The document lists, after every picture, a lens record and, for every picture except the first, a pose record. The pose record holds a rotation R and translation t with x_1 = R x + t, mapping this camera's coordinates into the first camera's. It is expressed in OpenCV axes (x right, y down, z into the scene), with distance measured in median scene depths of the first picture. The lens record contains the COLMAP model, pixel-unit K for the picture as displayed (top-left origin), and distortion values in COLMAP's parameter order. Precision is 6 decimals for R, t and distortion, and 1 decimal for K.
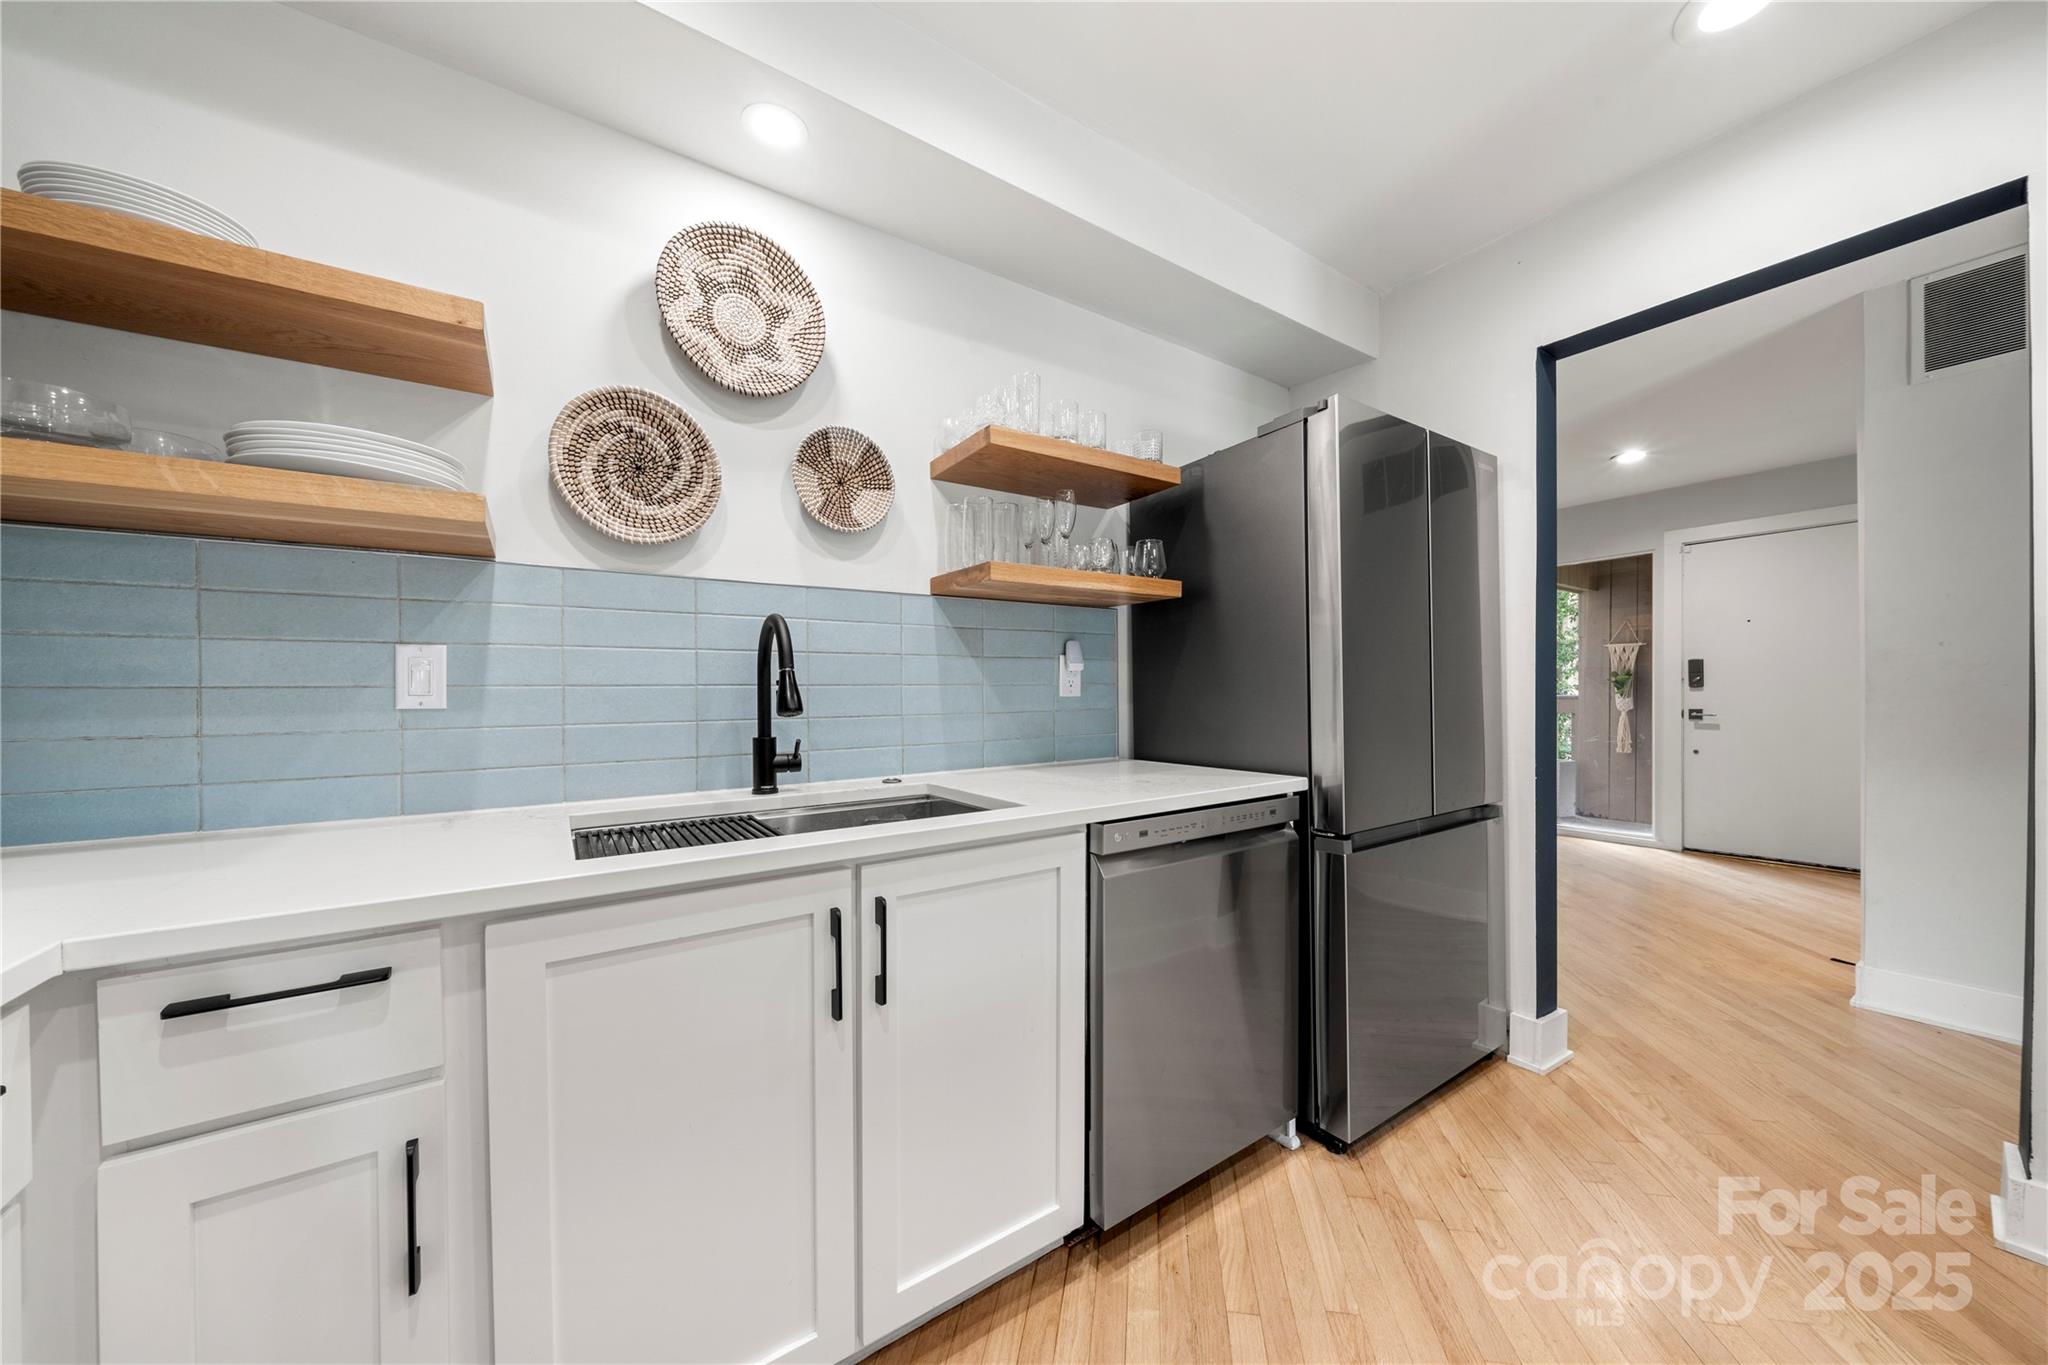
lens RADIAL K [[726.3, 0, 1097.6], [0, 726.3, 700.5], [0, 0, 1]] dist [-0.002834, -0.000300]
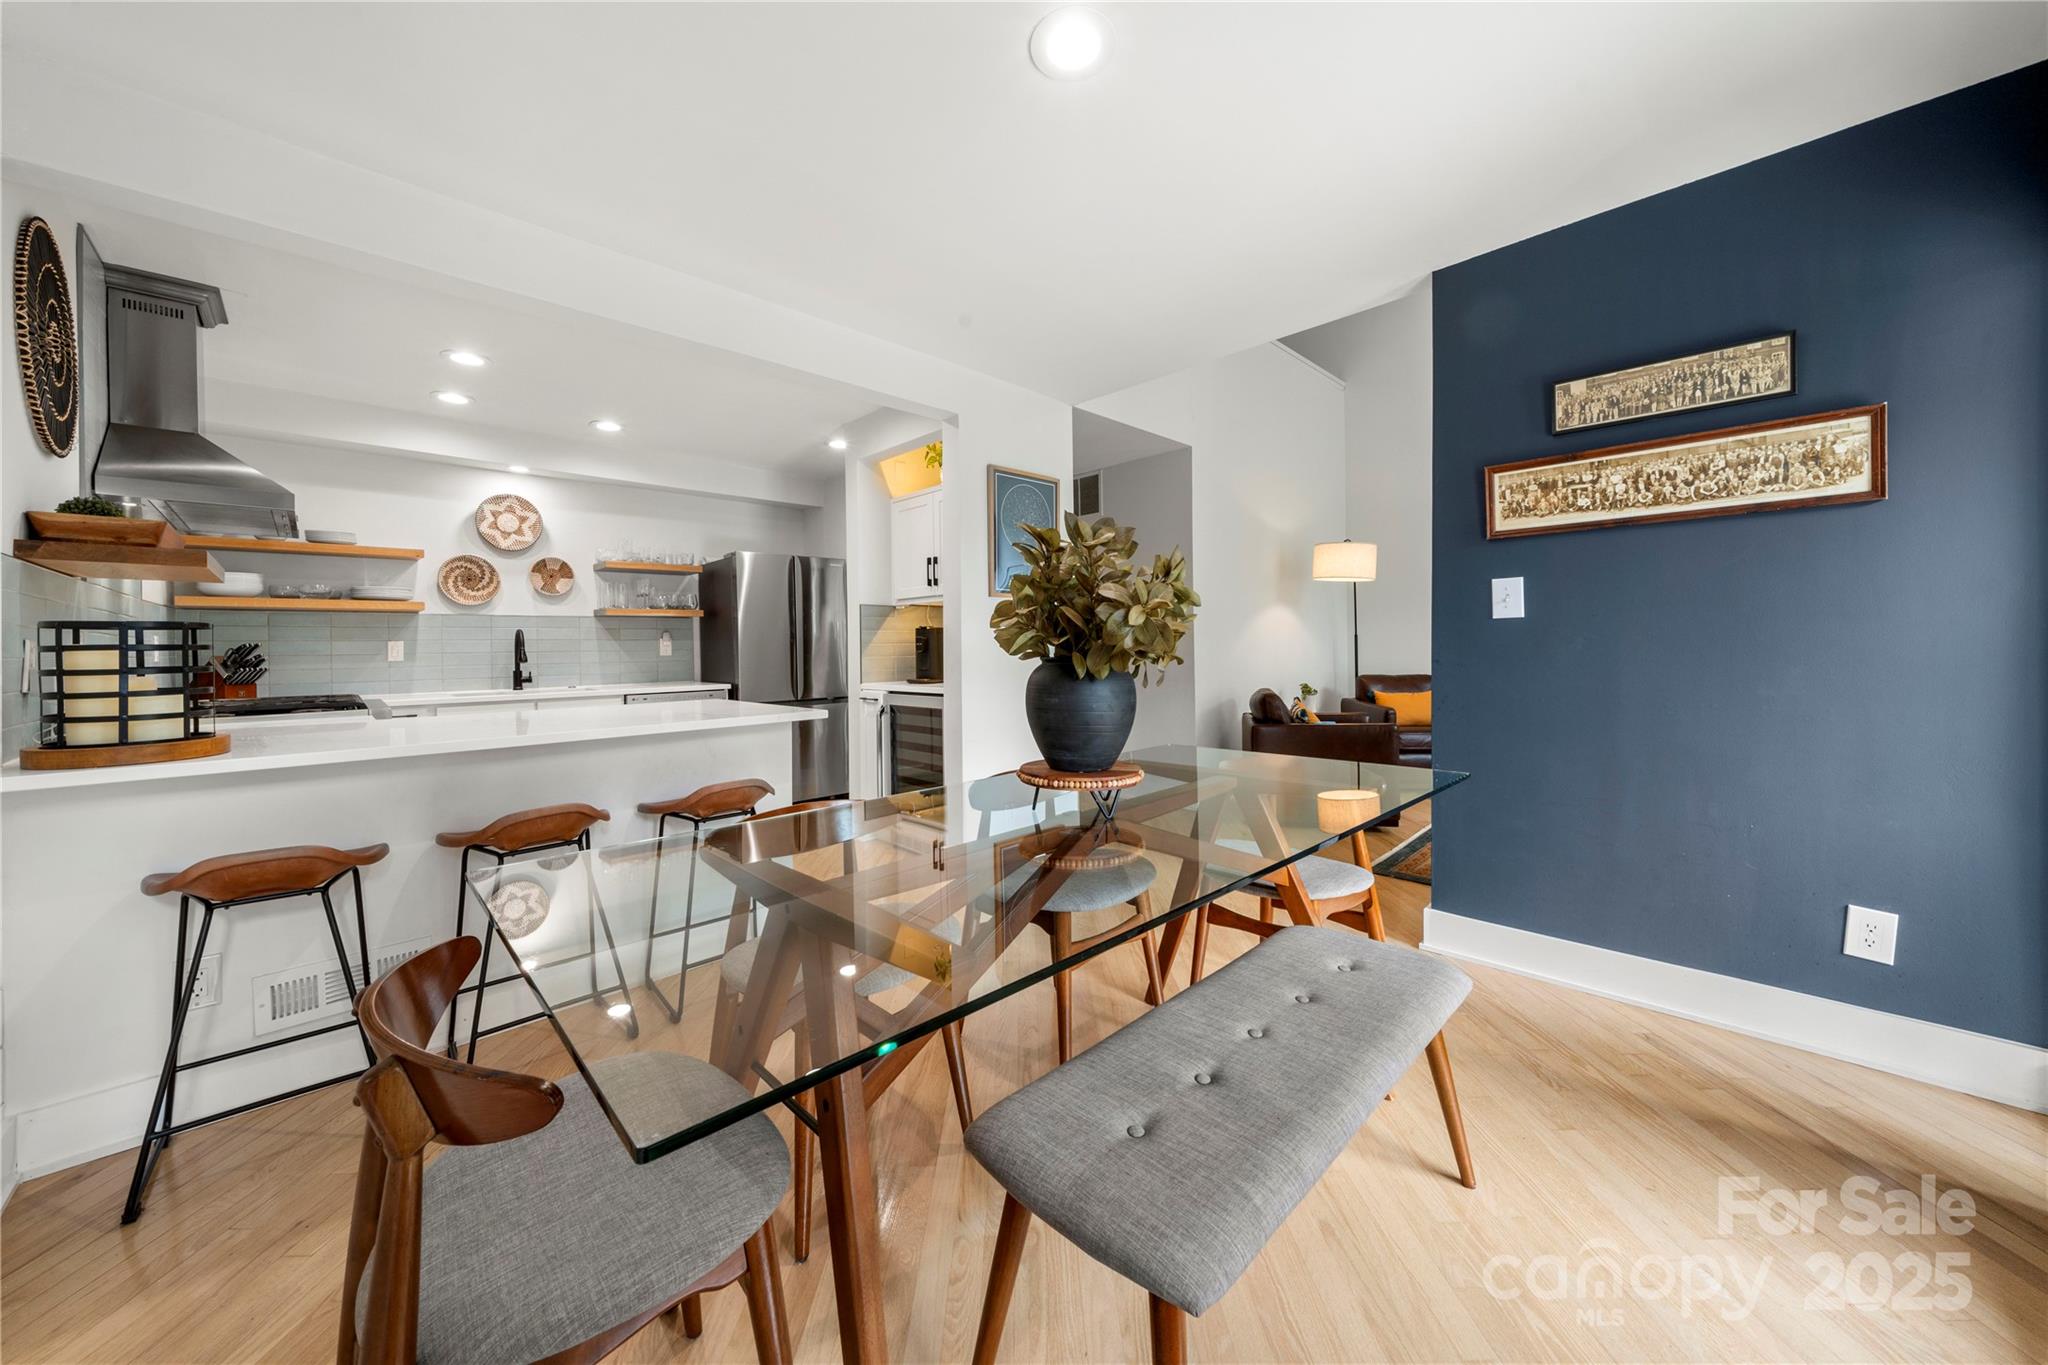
lens RADIAL K [[726.3, 0, 1075.1], [0, 726.3, 651.9], [0, 0, 1]] dist [-0.002834, -0.000300]
pose [[0.983522, -0.004435, 0.180734, 1.199135], [0.005696, 0.999963, -0.006462, 0.007258], [-0.180699, 0.007385, 0.983511, -2.233005]]
